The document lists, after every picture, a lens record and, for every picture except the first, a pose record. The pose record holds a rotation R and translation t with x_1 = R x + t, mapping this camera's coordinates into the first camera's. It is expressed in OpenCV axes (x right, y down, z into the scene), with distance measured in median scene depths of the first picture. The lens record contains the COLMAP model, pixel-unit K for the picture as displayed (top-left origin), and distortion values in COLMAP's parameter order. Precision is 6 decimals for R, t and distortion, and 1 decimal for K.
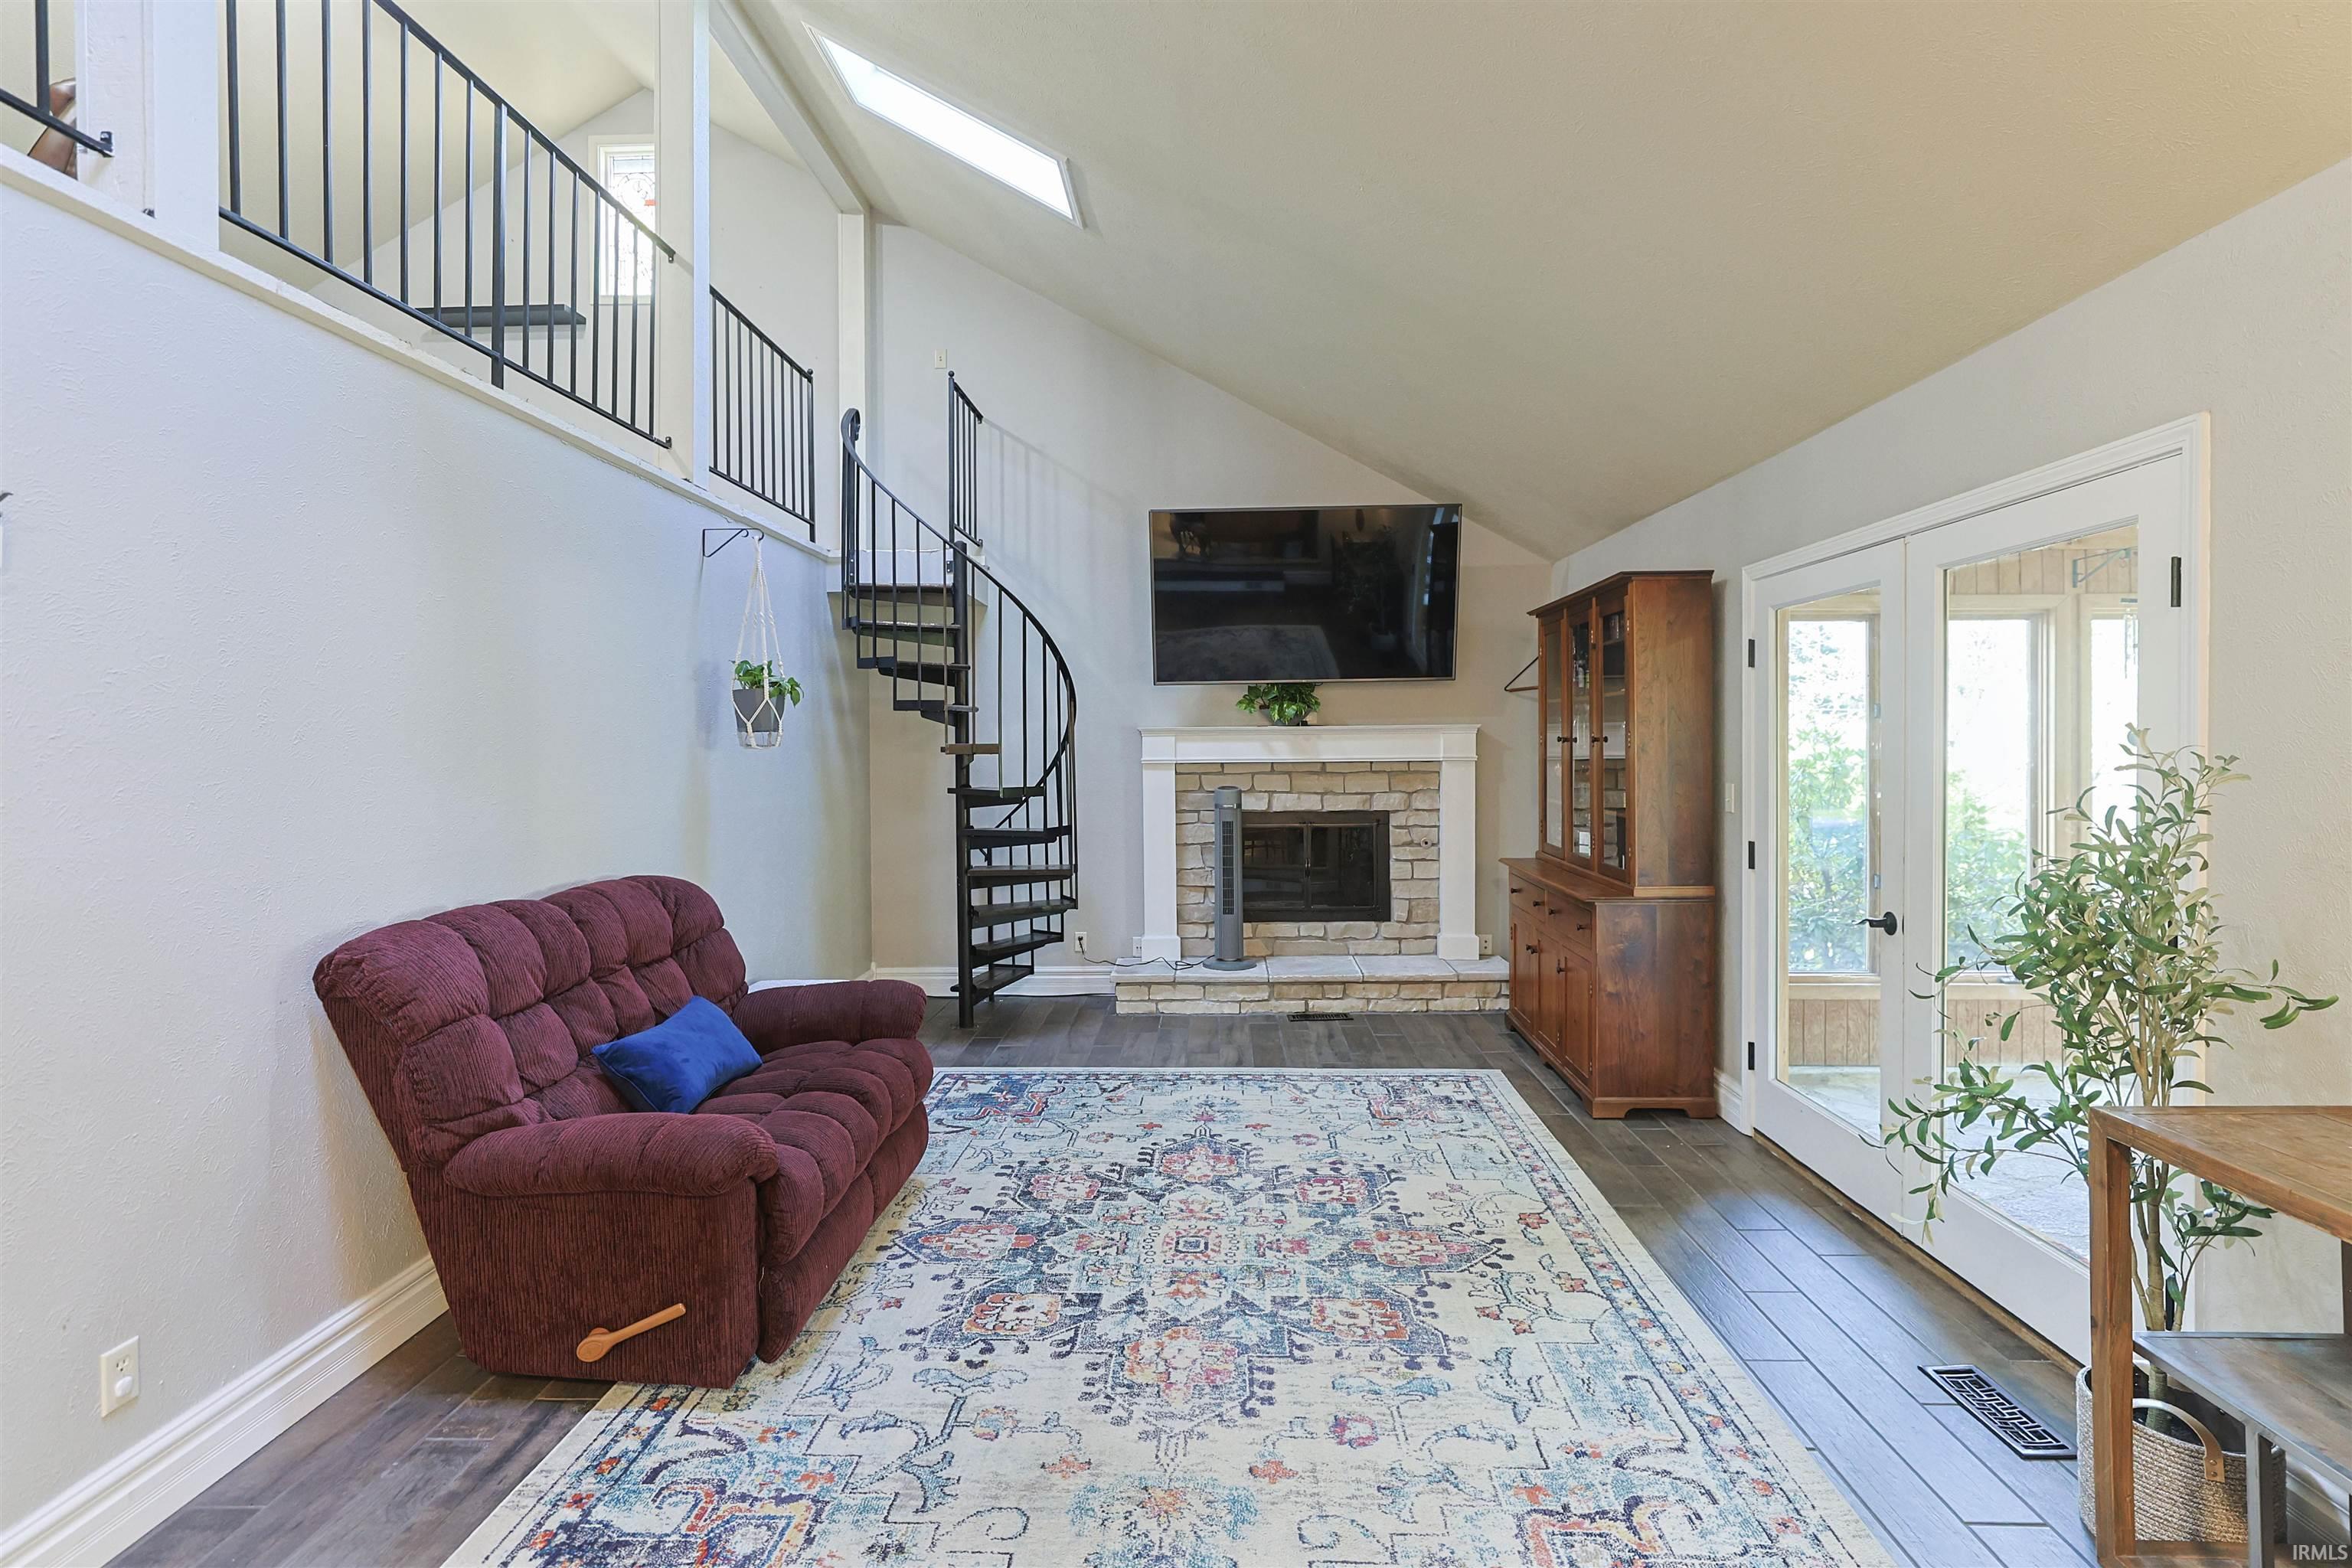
lens RADIAL K [[1135.4, 0, 1162.5], [0, 1135.4, 763.1], [0, 0, 1]] dist [-0.015248, 0.005044]
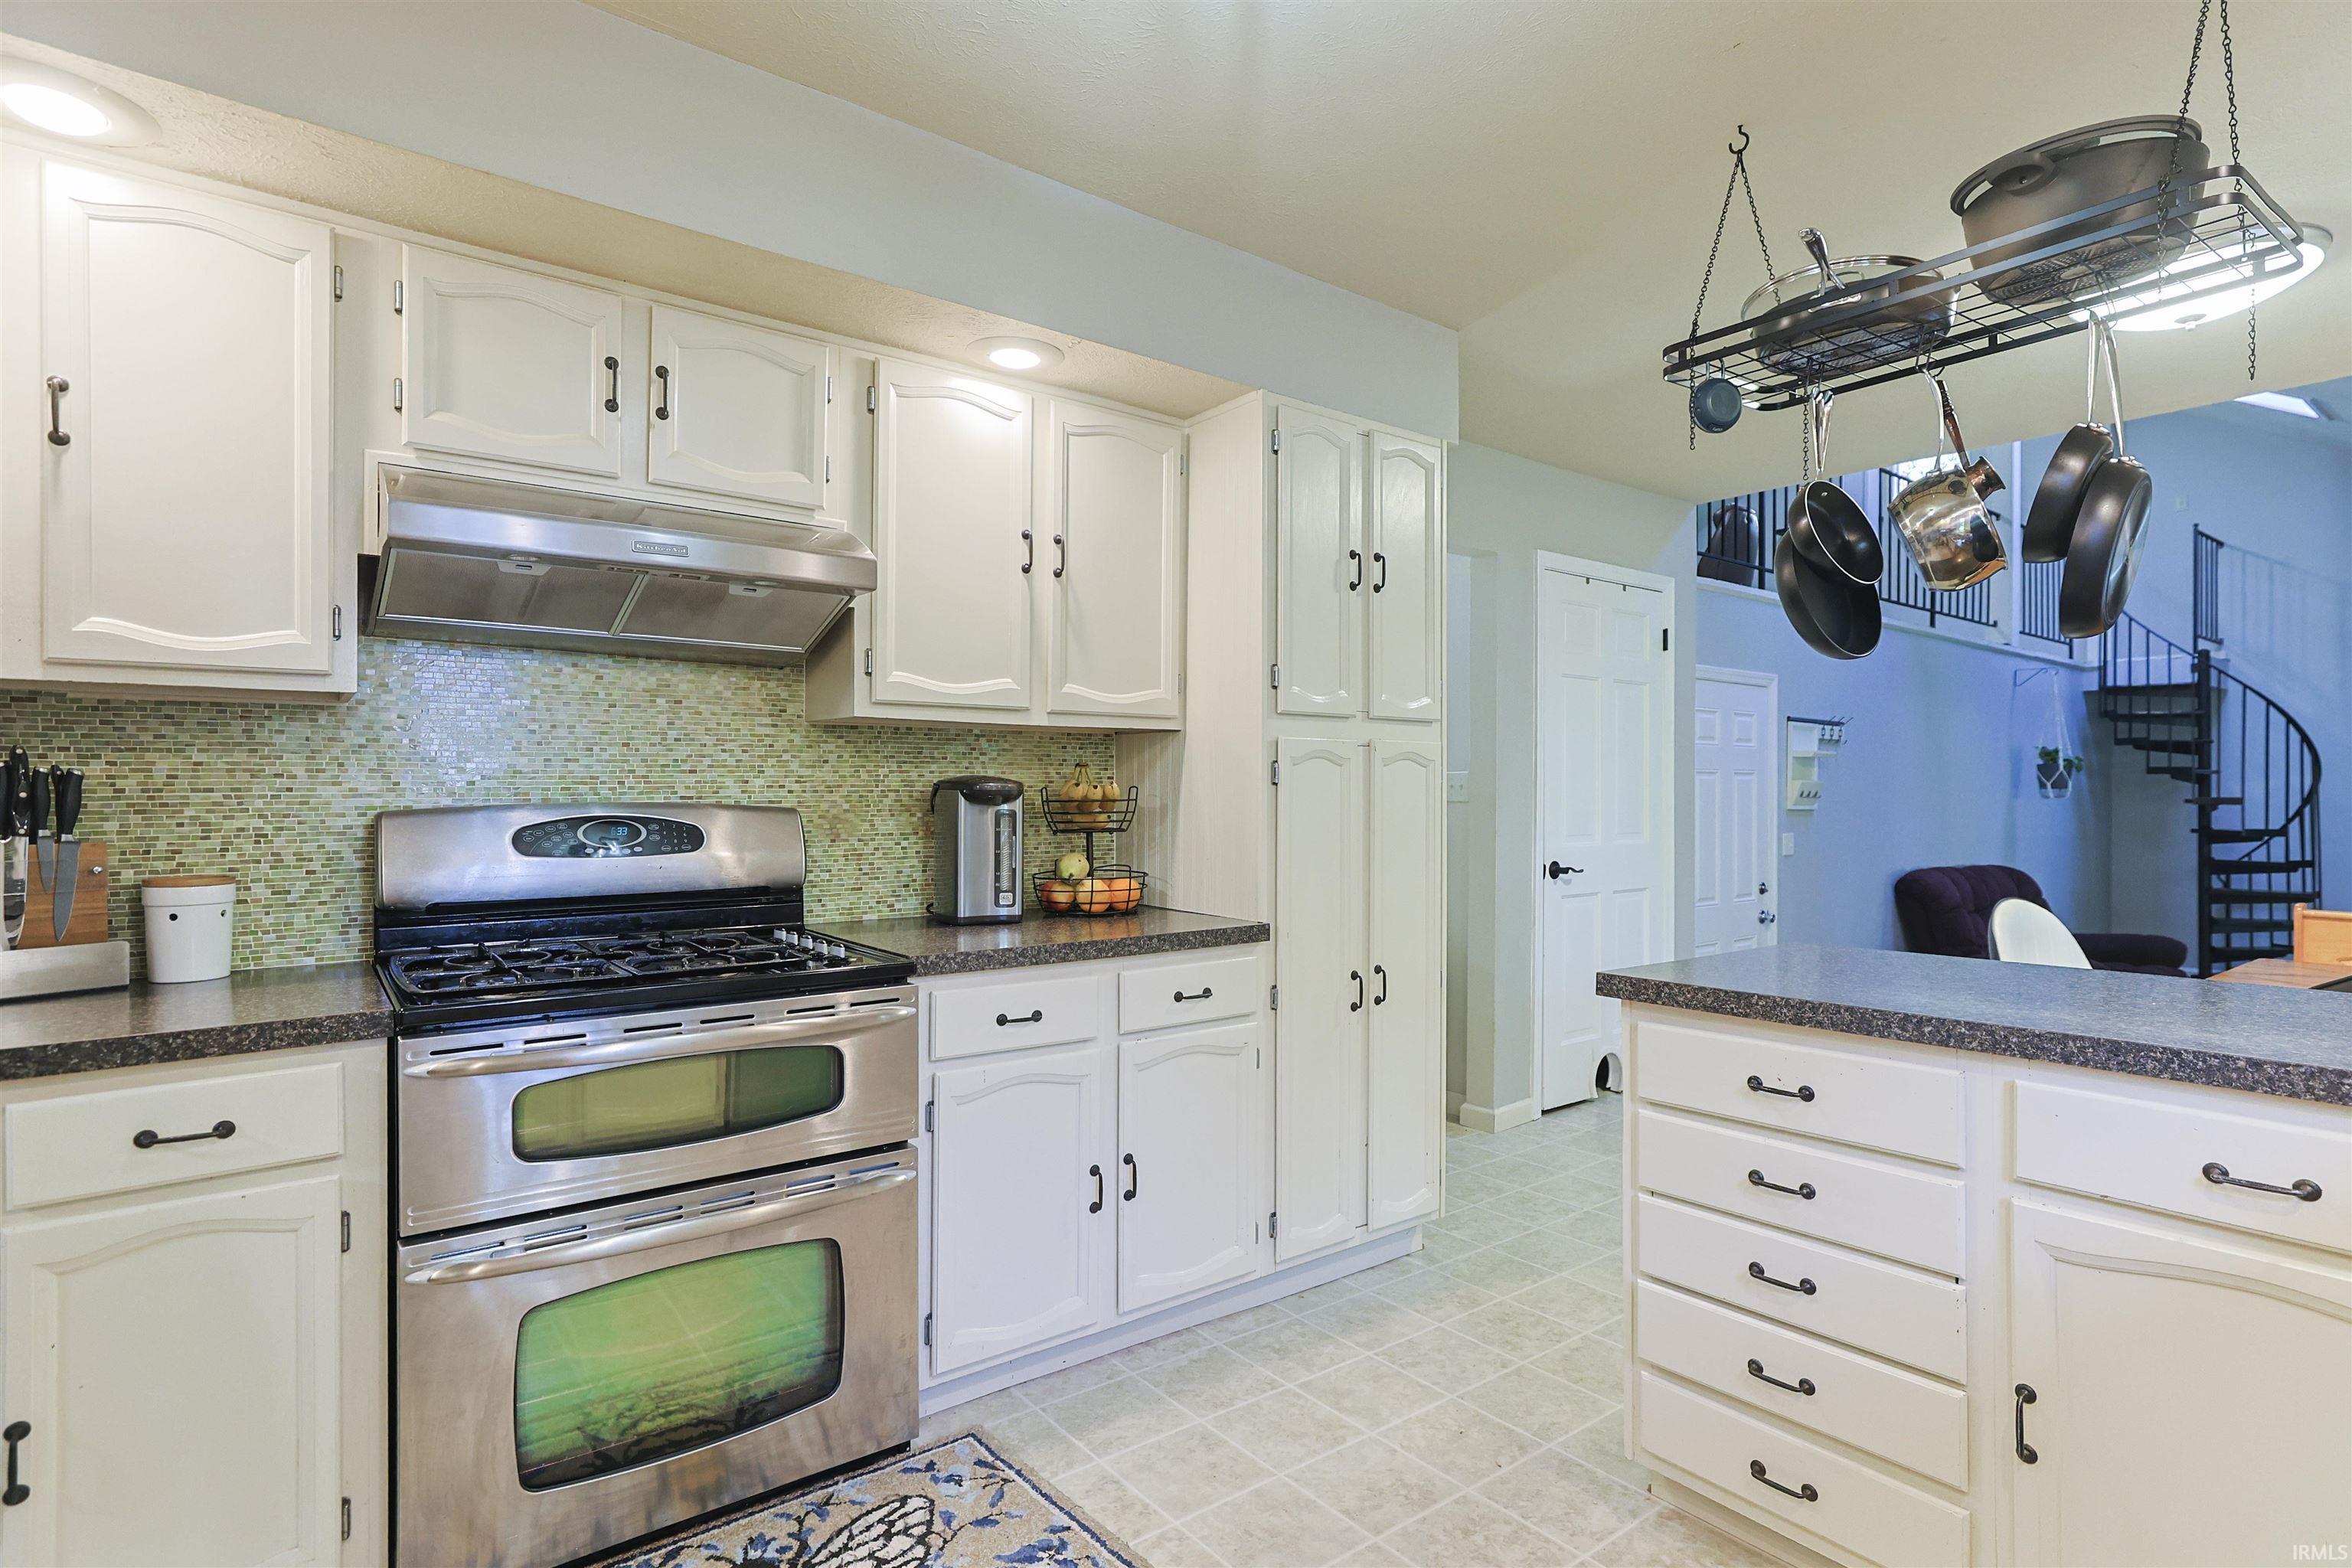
lens RADIAL K [[1135.4, 0, 1185.0], [0, 1135.4, 797.2], [0, 0, 1]] dist [-0.015248, 0.005044]
pose [[0.642271, 0.009265, -0.766421, 0.087040], [-0.018636, 0.999820, -0.003531, 0.013158], [0.766251, 0.016551, 0.642328, -0.958505]]
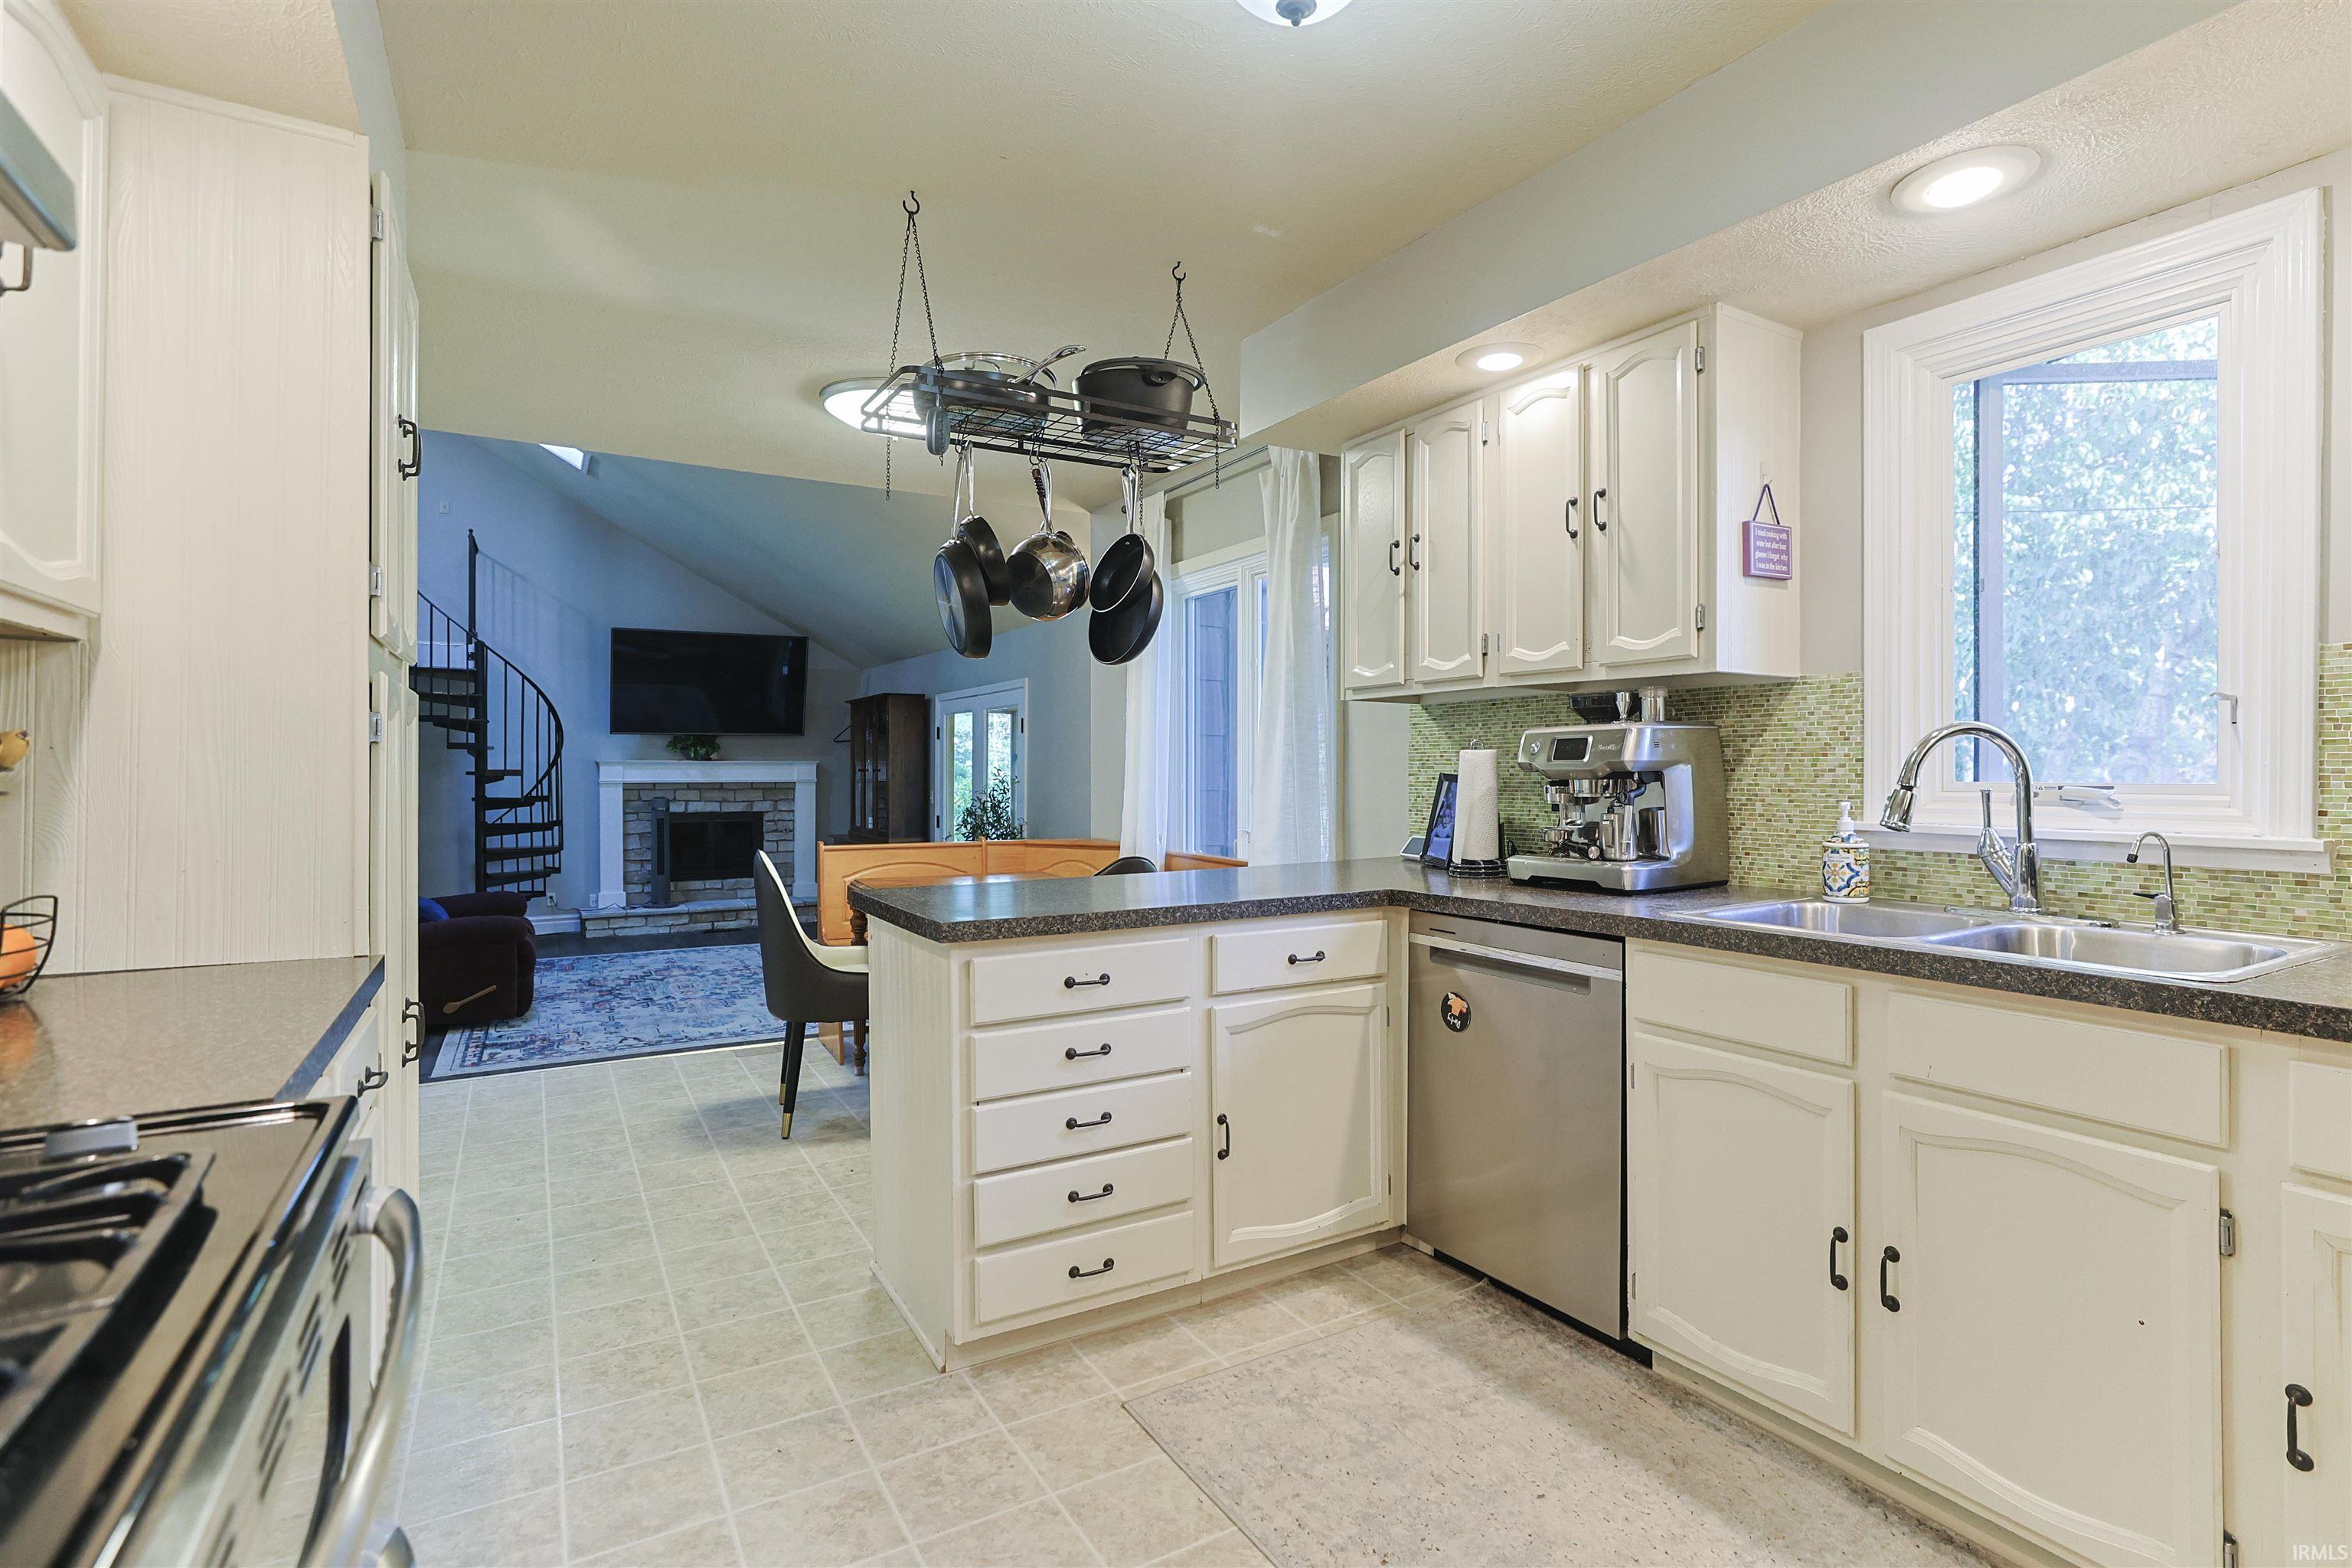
lens RADIAL K [[1135.4, 0, 1199.4], [0, 1135.4, 791.4], [0, 0, 1]] dist [-0.015248, 0.005044]
pose [[0.835189, 0.000748, 0.549963, -0.243204], [0.000326, 0.999998, -0.001855, 0.019641], [-0.549964, 0.001729, 0.835187, -1.006907]]
